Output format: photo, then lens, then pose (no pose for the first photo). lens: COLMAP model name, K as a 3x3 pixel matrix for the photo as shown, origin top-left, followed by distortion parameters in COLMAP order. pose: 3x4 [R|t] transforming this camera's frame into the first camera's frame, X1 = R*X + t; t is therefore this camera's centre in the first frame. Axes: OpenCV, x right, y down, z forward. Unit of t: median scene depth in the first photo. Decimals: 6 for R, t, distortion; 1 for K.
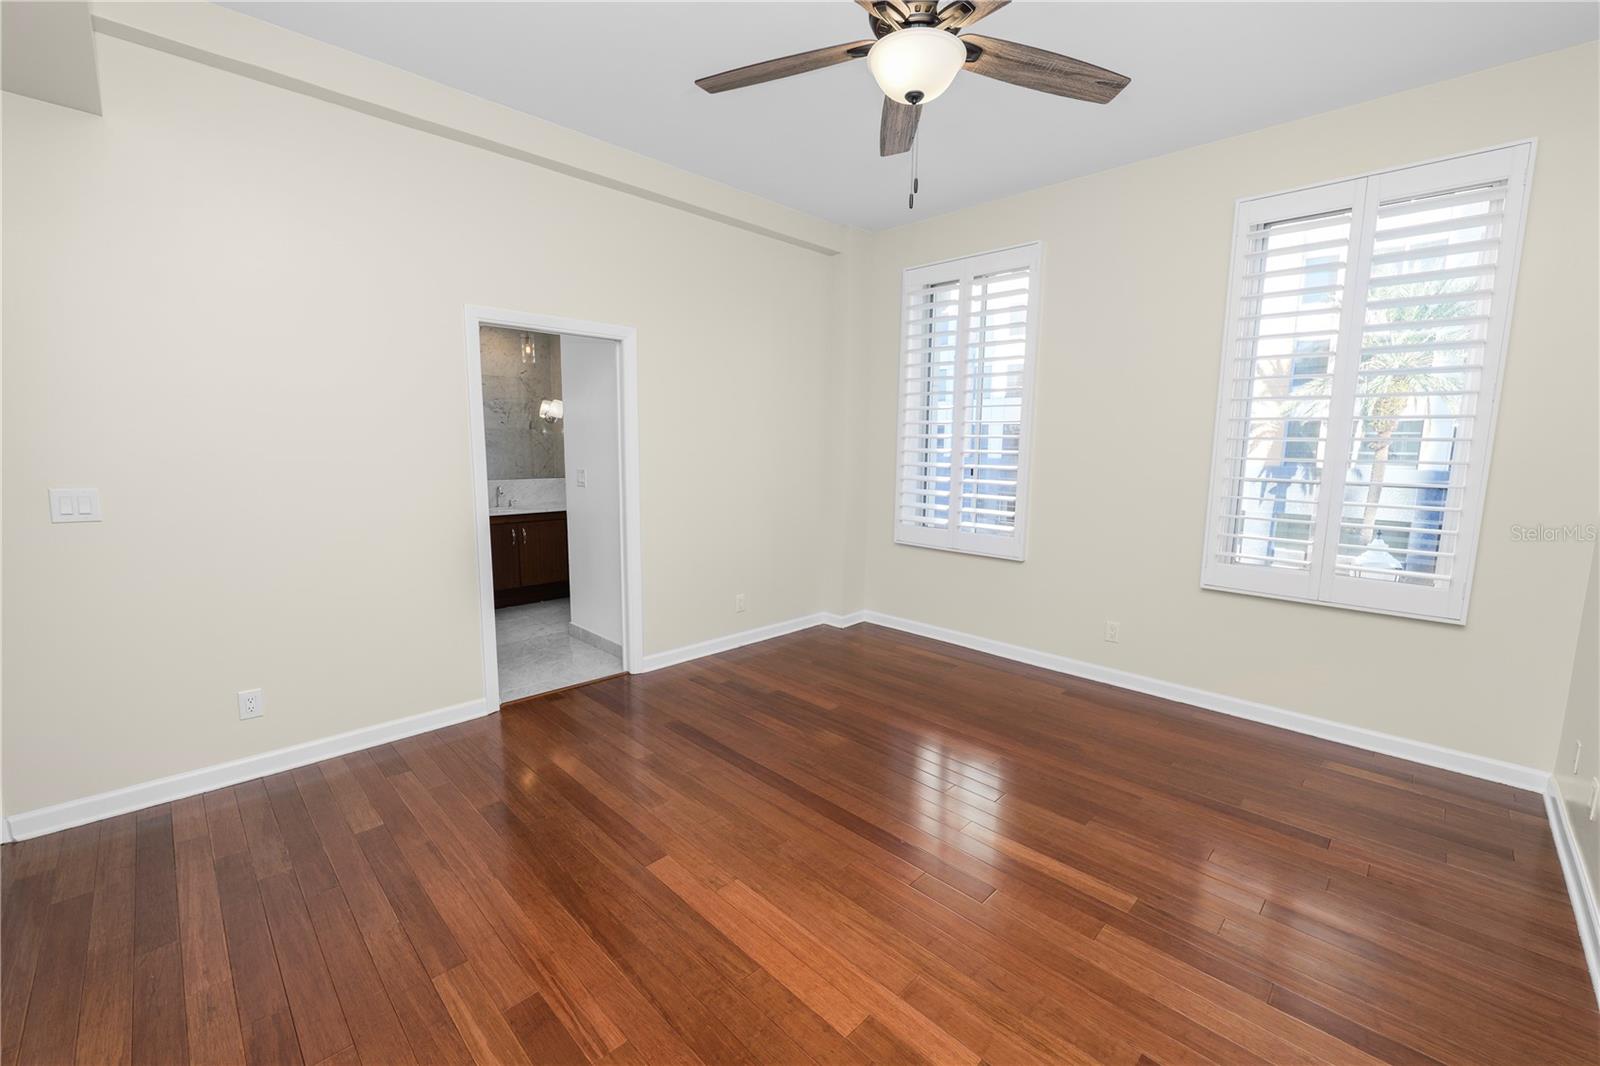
lens RADIAL K [[650.6, 0, 808.7], [0, 650.6, 536.9], [0, 0, 1]] dist [-0.010490, 0.000118]
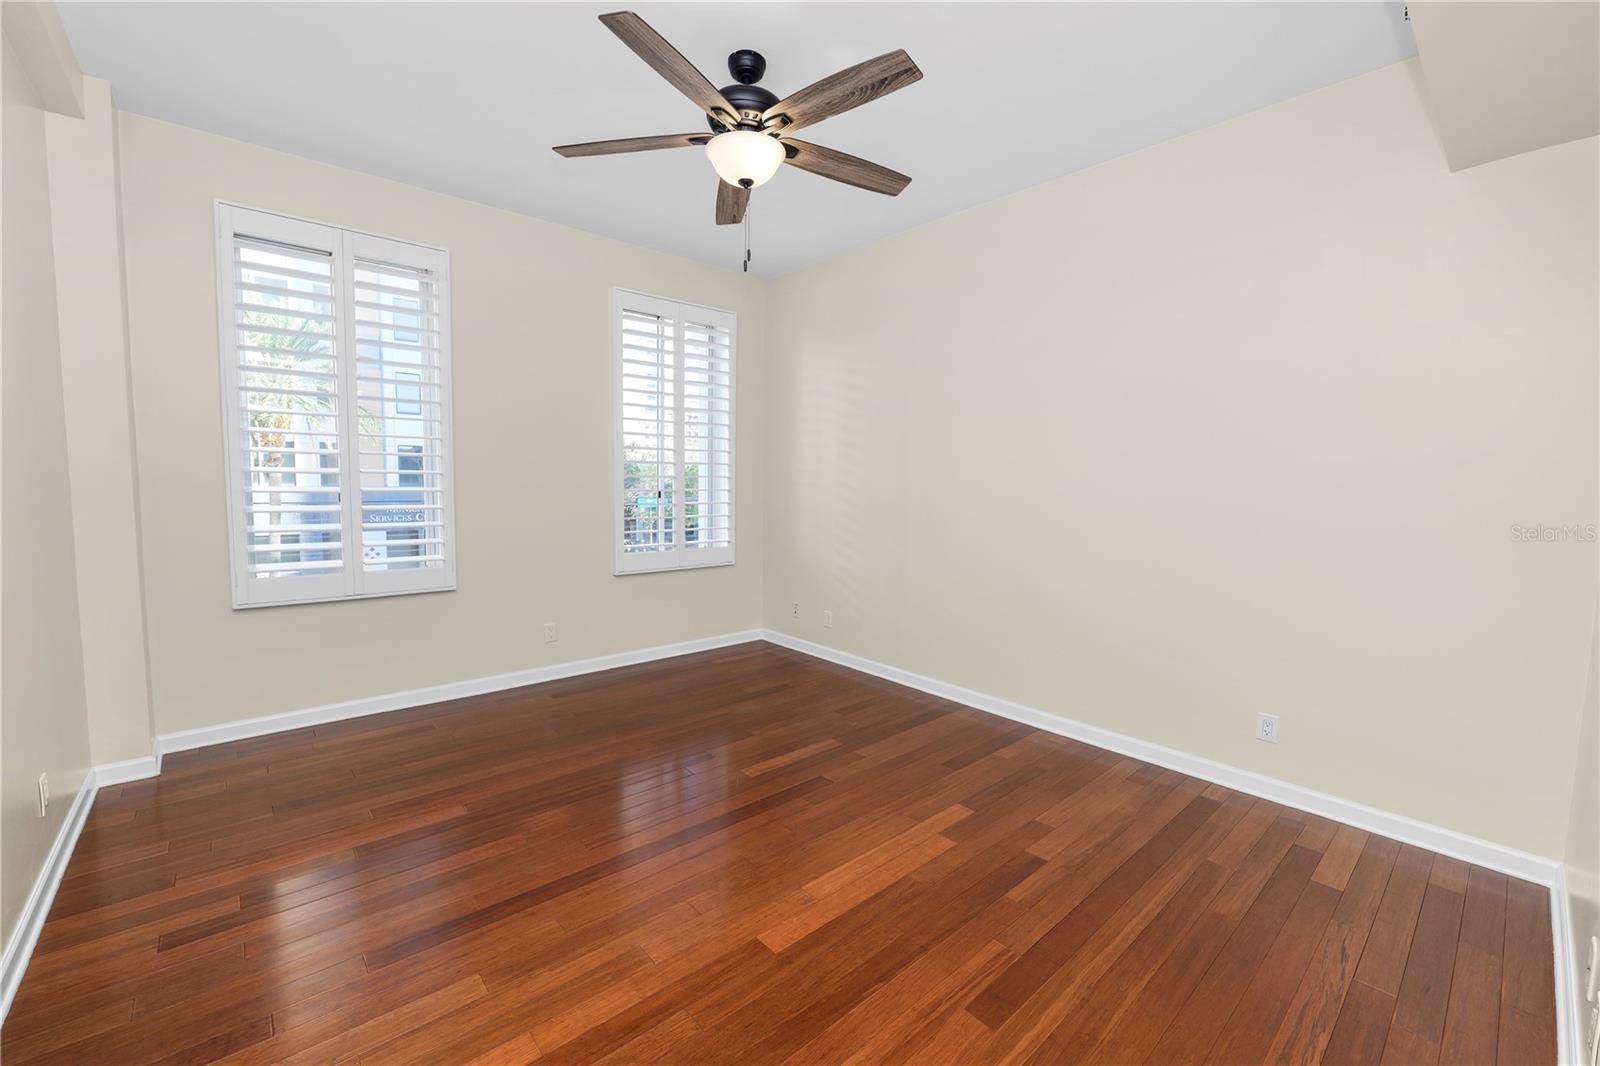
lens RADIAL K [[650.6, 0, 799.8], [0, 650.6, 530.1], [0, 0, 1]] dist [-0.010490, 0.000118]
pose [[0.065901, -0.085126, 0.994188, -0.692061], [0.127290, 0.988931, 0.076239, -0.068166], [-0.989674, 0.121526, 0.076007, 0.550822]]
